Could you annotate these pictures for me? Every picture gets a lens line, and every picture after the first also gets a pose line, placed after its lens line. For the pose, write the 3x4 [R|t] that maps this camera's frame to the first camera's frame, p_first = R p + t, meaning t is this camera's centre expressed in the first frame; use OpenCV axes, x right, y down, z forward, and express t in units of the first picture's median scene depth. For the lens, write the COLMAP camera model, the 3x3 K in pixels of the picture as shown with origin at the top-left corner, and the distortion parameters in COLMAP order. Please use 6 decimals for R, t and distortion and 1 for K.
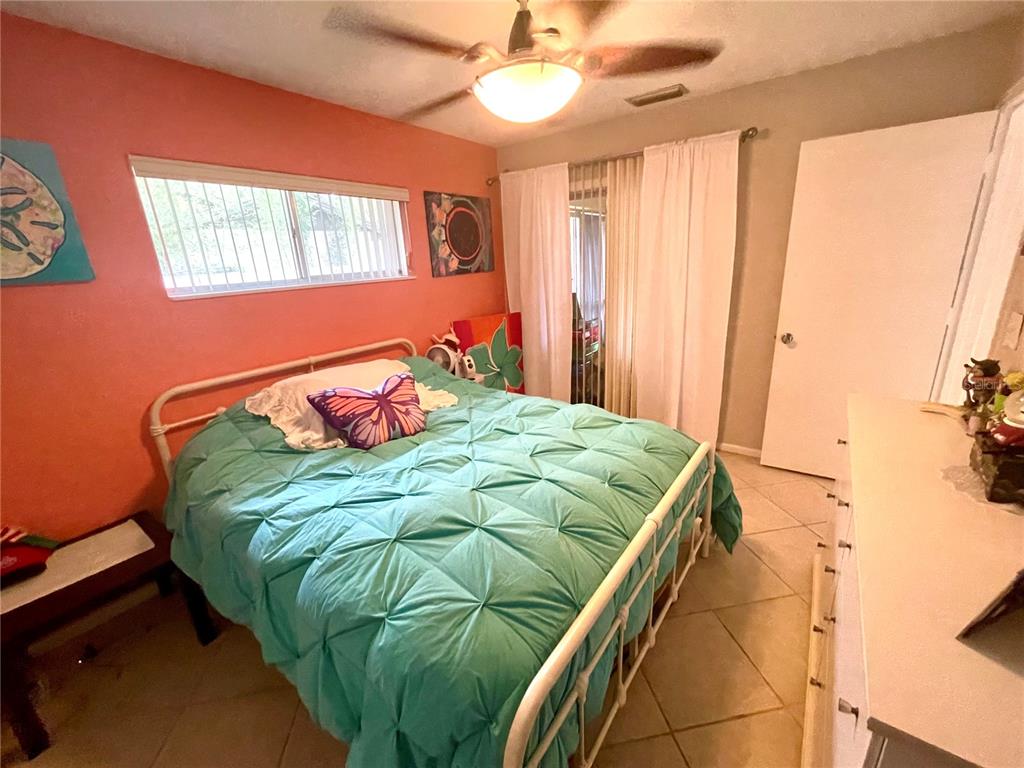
lens RADIAL K [[418.4, 0, 513.5], [0, 418.4, 385.9], [0, 0, 1]] dist [-0.000579, 0.000564]
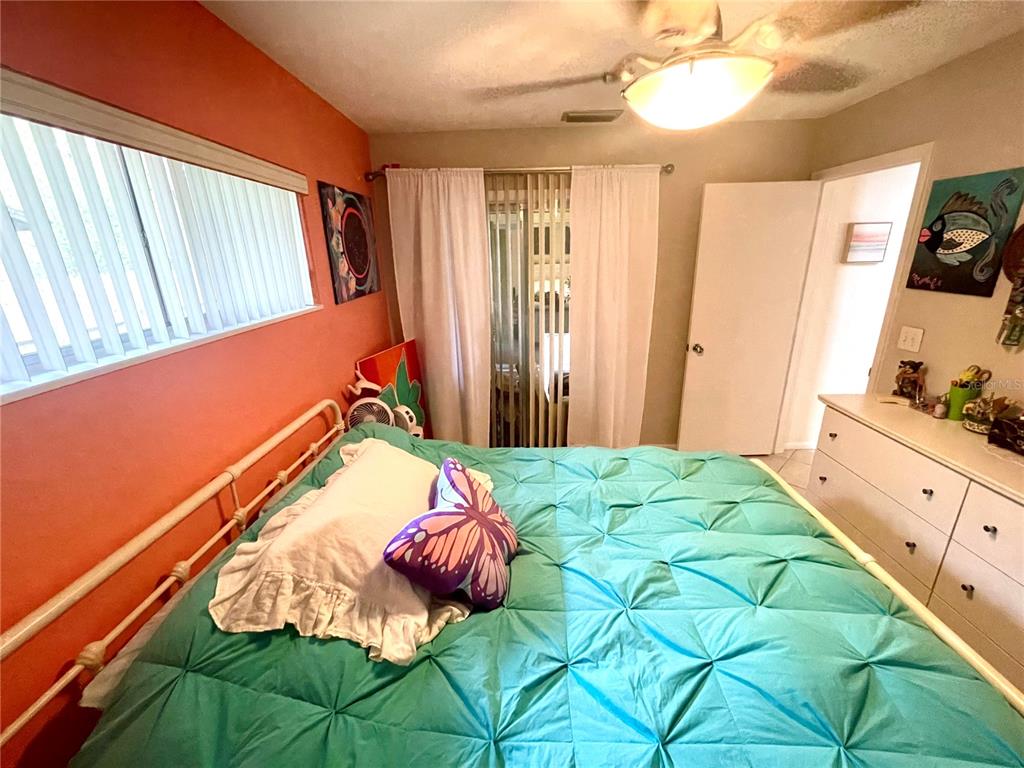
lens RADIAL K [[418.4, 0, 511.4], [0, 418.4, 385.4], [0, 0, 1]] dist [-0.000579, 0.000564]
pose [[0.820499, -0.143882, 0.553245, -0.431468], [0.148932, 0.988187, 0.036122, -0.128793], [-0.551907, 0.052758, 0.832235, 0.312348]]
